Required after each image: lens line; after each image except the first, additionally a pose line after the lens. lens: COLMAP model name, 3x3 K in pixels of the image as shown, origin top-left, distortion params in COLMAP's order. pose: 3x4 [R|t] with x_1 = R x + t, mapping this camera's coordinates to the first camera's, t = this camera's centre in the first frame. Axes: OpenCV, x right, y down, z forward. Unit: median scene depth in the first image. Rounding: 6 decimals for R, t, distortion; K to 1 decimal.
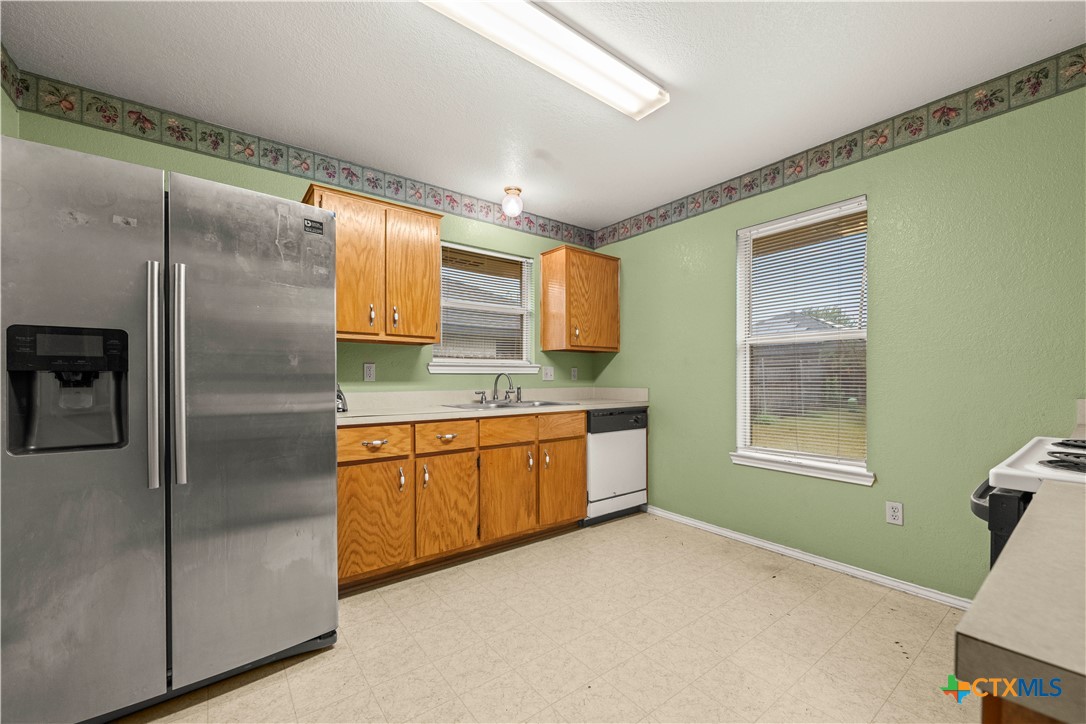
lens RADIAL K [[430.0, 0, 543.3], [0, 430.0, 379.3], [0, 0, 1]] dist [0.000544, -0.000885]
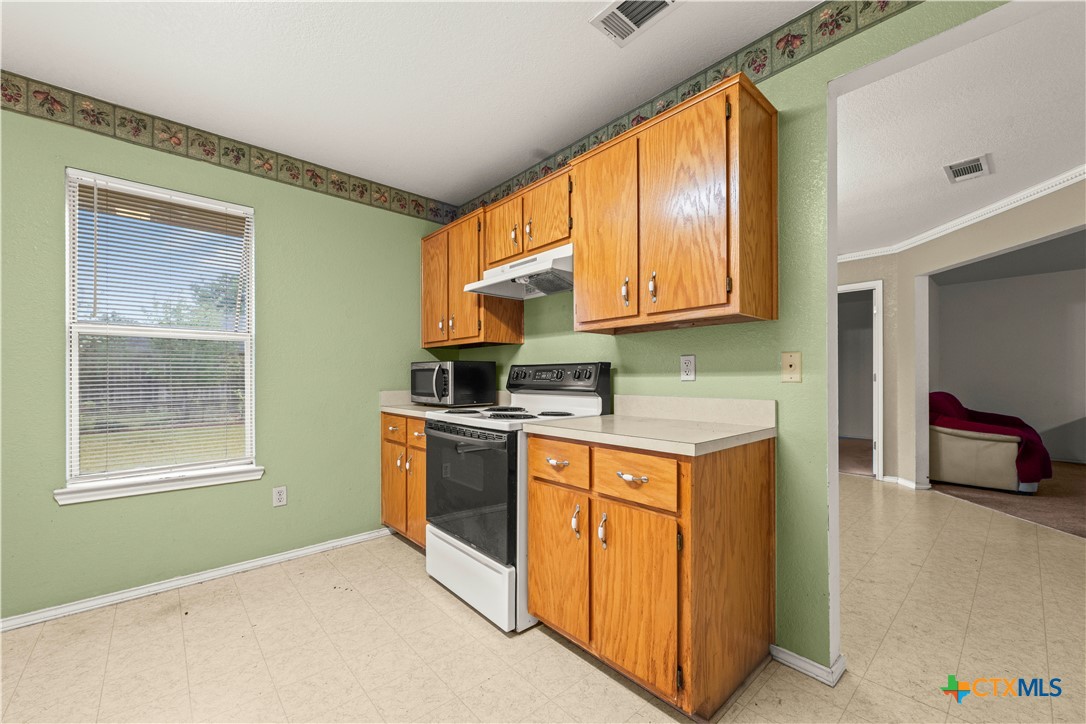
lens RADIAL K [[430.0, 0, 547.5], [0, 430.0, 377.5], [0, 0, 1]] dist [0.000544, -0.000885]
pose [[-0.084163, 0.003191, 0.996447, -0.324425], [0.008937, 0.999957, -0.002448, 0.001796], [-0.996412, 0.008699, -0.084188, 0.312326]]
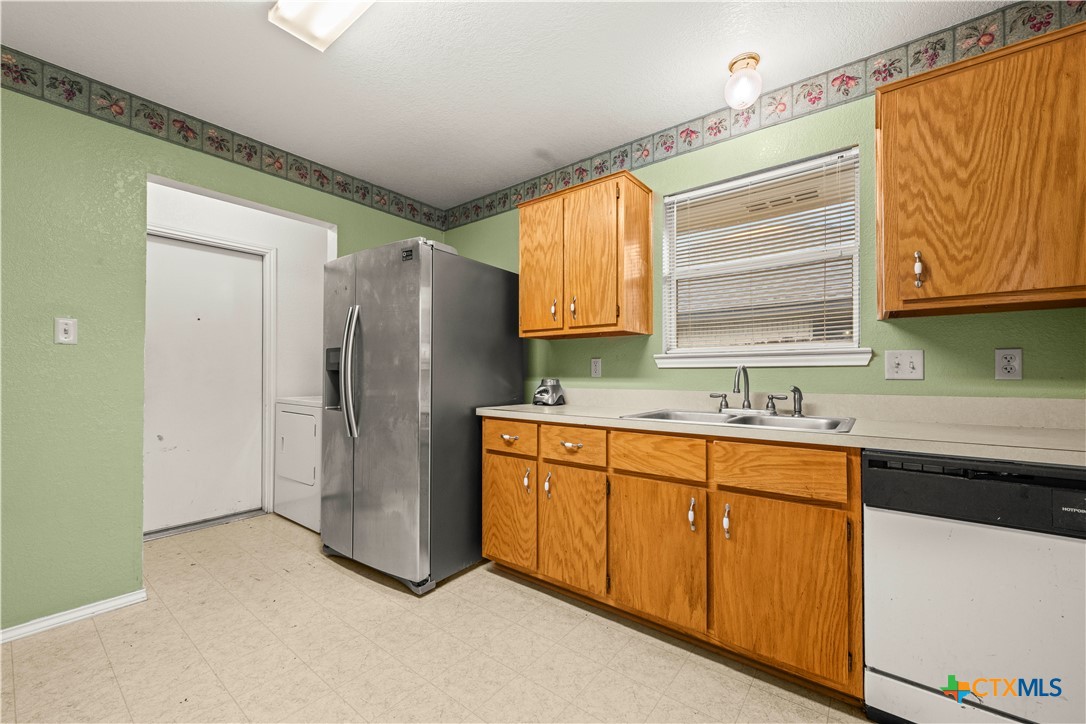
lens RADIAL K [[430.0, 0, 558.0], [0, 430.0, 367.7], [0, 0, 1]] dist [0.000544, -0.000885]
pose [[0.263871, -0.010983, -0.964495, 0.509567], [-0.002893, 0.999922, -0.012178, -0.004072], [0.964554, 0.006004, 0.263819, 0.684530]]
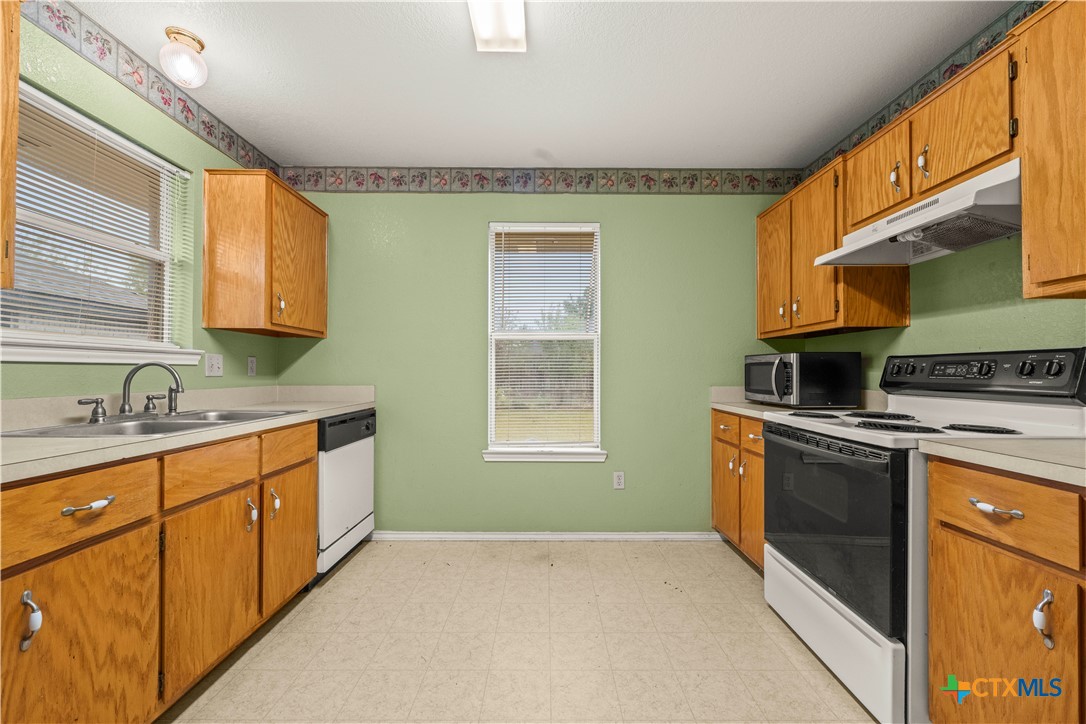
lens RADIAL K [[430.0, 0, 546.2], [0, 430.0, 367.7], [0, 0, 1]] dist [0.000544, -0.000885]
pose [[0.604977, 0.011979, 0.796153, -0.264402], [0.001276, 0.999871, -0.016014, 0.001040], [-0.796242, 0.010704, 0.604883, 0.332519]]
